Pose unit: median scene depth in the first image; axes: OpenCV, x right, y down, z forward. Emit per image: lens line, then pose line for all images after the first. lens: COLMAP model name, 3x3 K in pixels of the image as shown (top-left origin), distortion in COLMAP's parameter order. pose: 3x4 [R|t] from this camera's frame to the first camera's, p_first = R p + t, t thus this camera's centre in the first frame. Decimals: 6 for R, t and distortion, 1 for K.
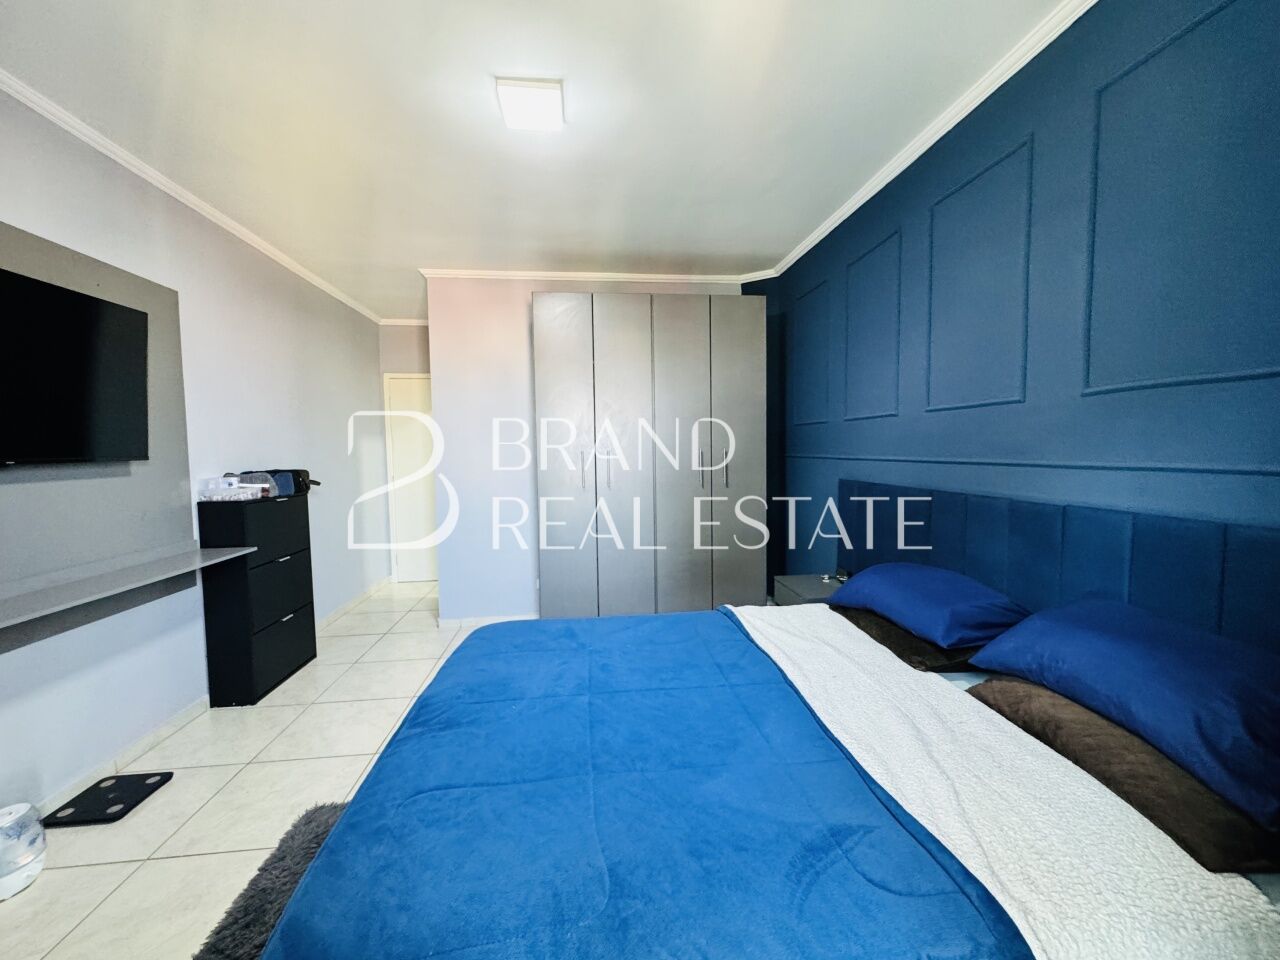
lens RADIAL K [[511.4, 0, 639.2], [0, 511.4, 480.0], [0, 0, 1]] dist [-0.001979, 0.000444]
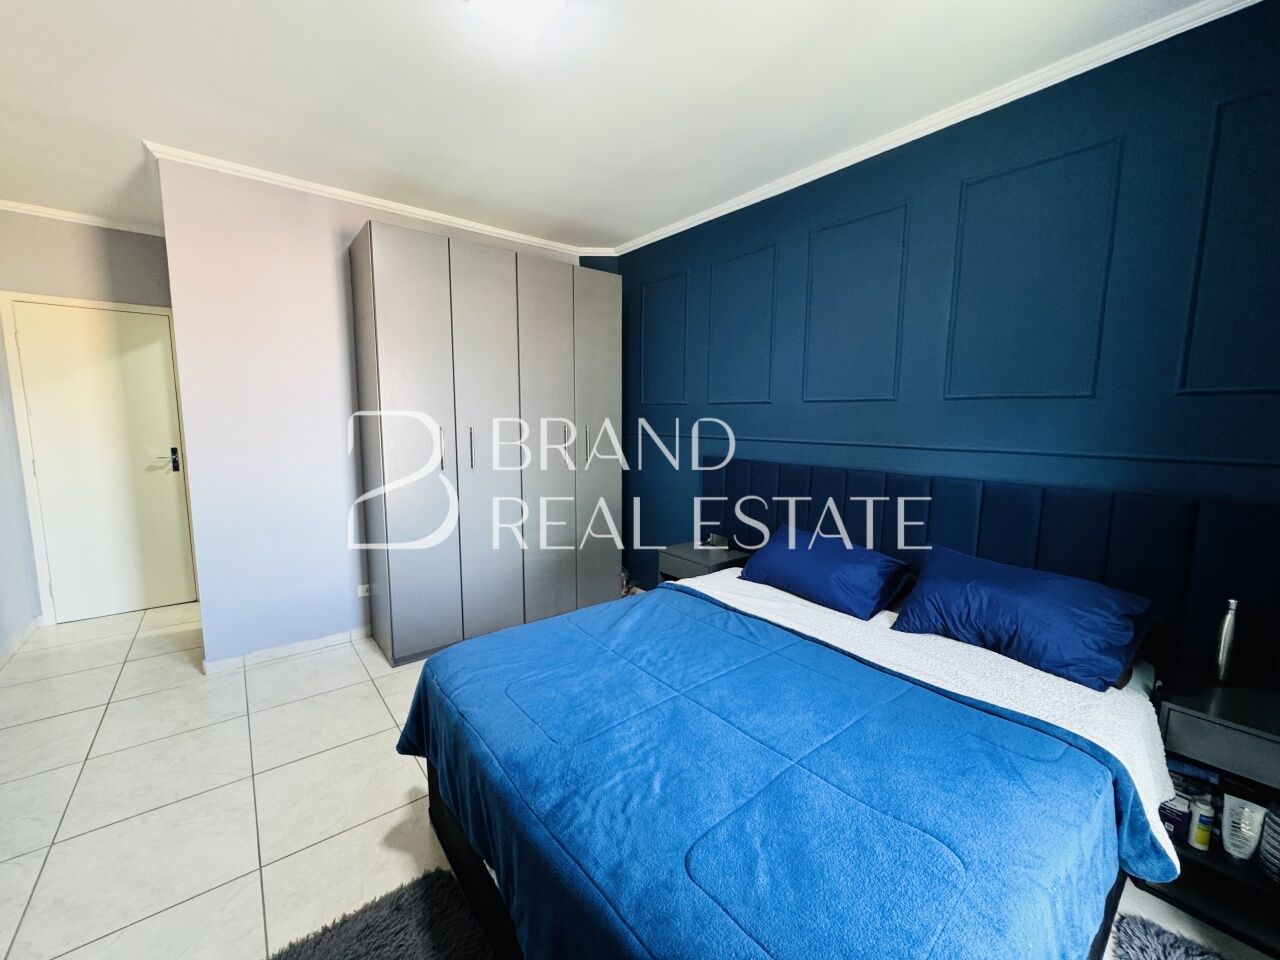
lens RADIAL K [[511.4, 0, 639.2], [0, 511.4, 480.0], [0, 0, 1]] dist [-0.001979, 0.000444]
pose [[0.845270, -0.045189, 0.532425, -0.464865], [0.013558, 0.997911, 0.063172, -0.031110], [-0.534167, -0.046179, 0.844117, 0.176411]]
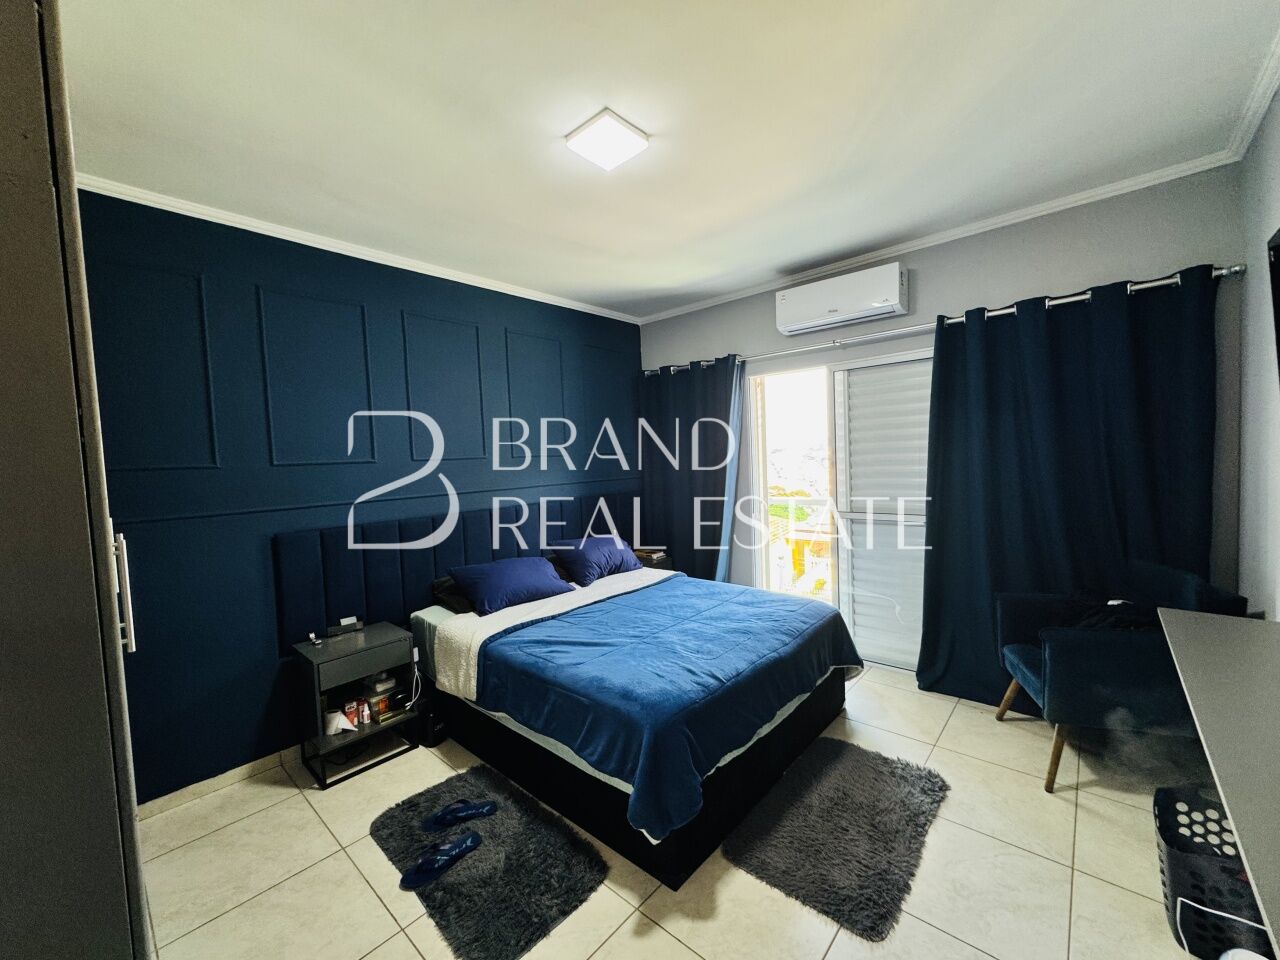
lens RADIAL K [[511.4, 0, 639.2], [0, 511.4, 480.0], [0, 0, 1]] dist [-0.001979, 0.000444]
pose [[-0.660703, 0.004699, 0.750632, -0.910397], [0.096255, 0.992255, 0.078512, -0.140497], [-0.744450, 0.124125, -0.656039, 1.547853]]
